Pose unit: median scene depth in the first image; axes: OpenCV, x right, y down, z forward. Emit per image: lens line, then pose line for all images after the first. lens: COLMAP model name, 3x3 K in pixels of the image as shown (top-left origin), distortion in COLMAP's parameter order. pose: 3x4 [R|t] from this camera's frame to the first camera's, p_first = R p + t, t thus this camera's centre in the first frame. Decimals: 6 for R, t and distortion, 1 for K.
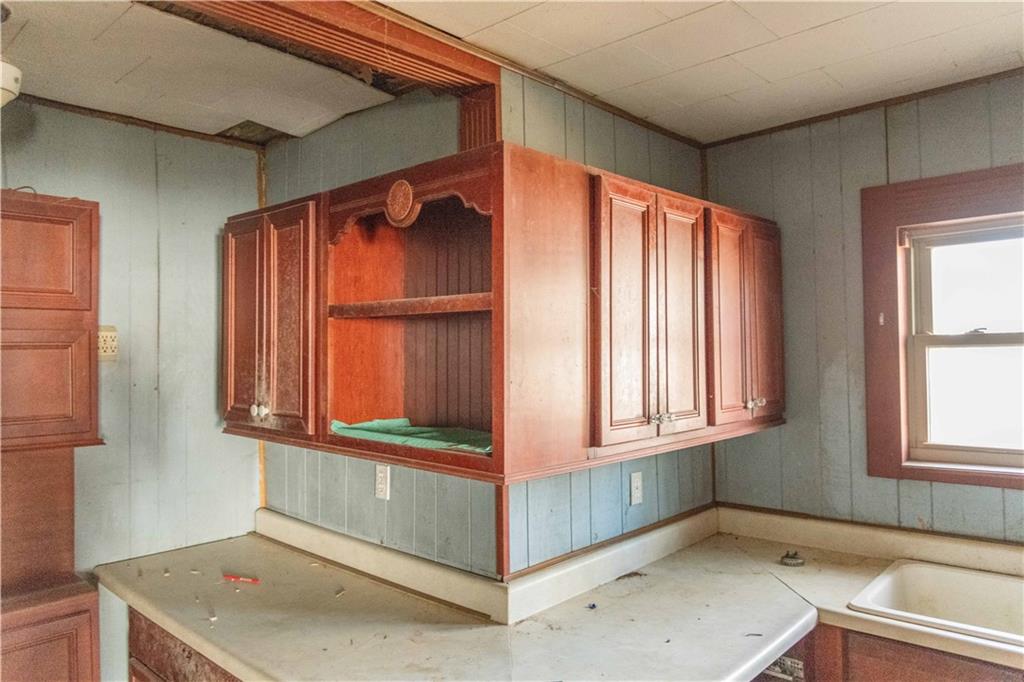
lens RADIAL K [[697.5, 0, 514.3], [0, 697.5, 346.7], [0, 0, 1]] dist [-0.003207, -0.002252]
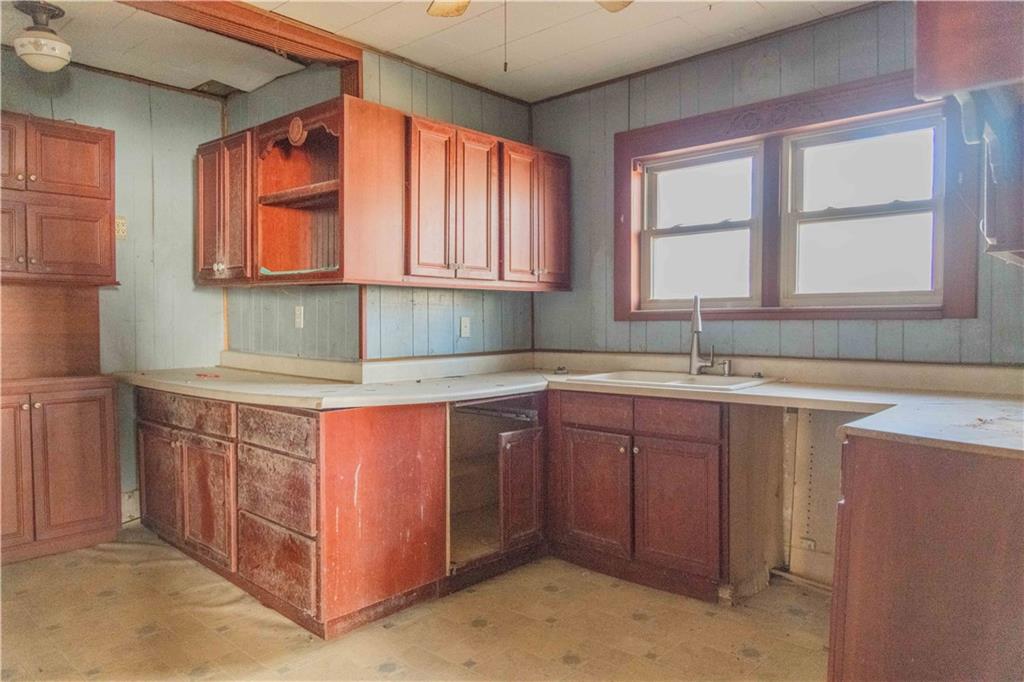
lens RADIAL K [[685.1, 0, 512.4], [0, 685.1, 347.7], [0, 0, 1]] dist [0.003449, -0.007646]
pose [[0.999786, 0.014570, 0.014681, 0.289389], [-0.015316, 0.998530, 0.051990, 0.188603], [-0.013901, -0.052204, 0.998540, -0.588804]]
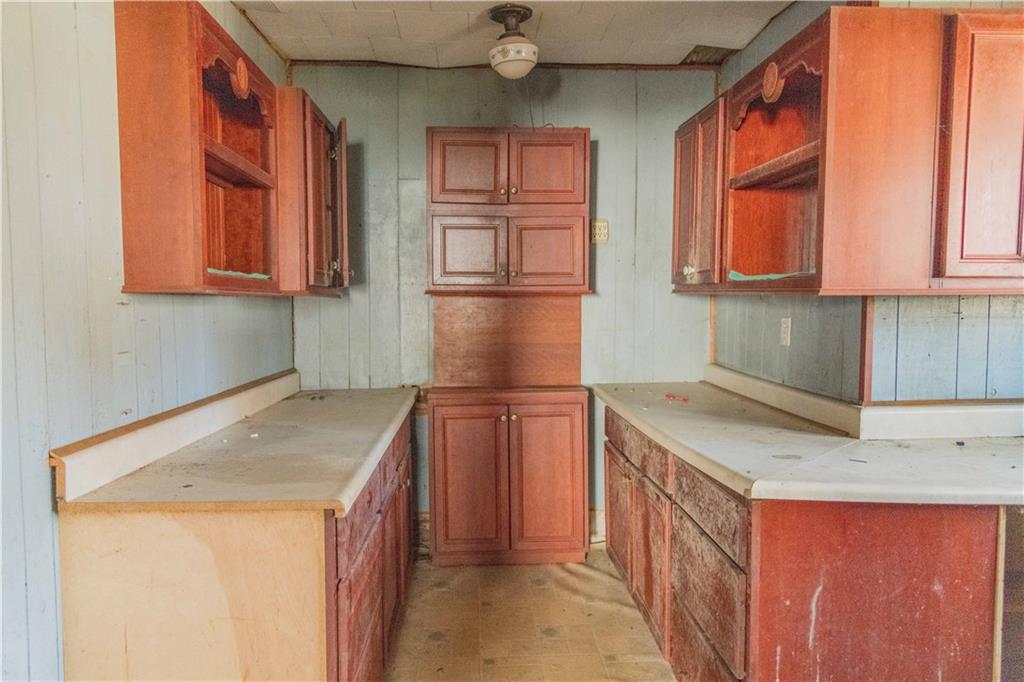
lens RADIAL K [[694.5, 0, 509.4], [0, 694.5, 347.1], [0, 0, 1]] dist [0.006230, -0.002337]
pose [[0.720759, 0.054056, -0.691075, 0.313606], [0.004114, 0.996604, 0.082245, 0.129999], [0.693174, -0.062123, 0.718089, -0.191359]]
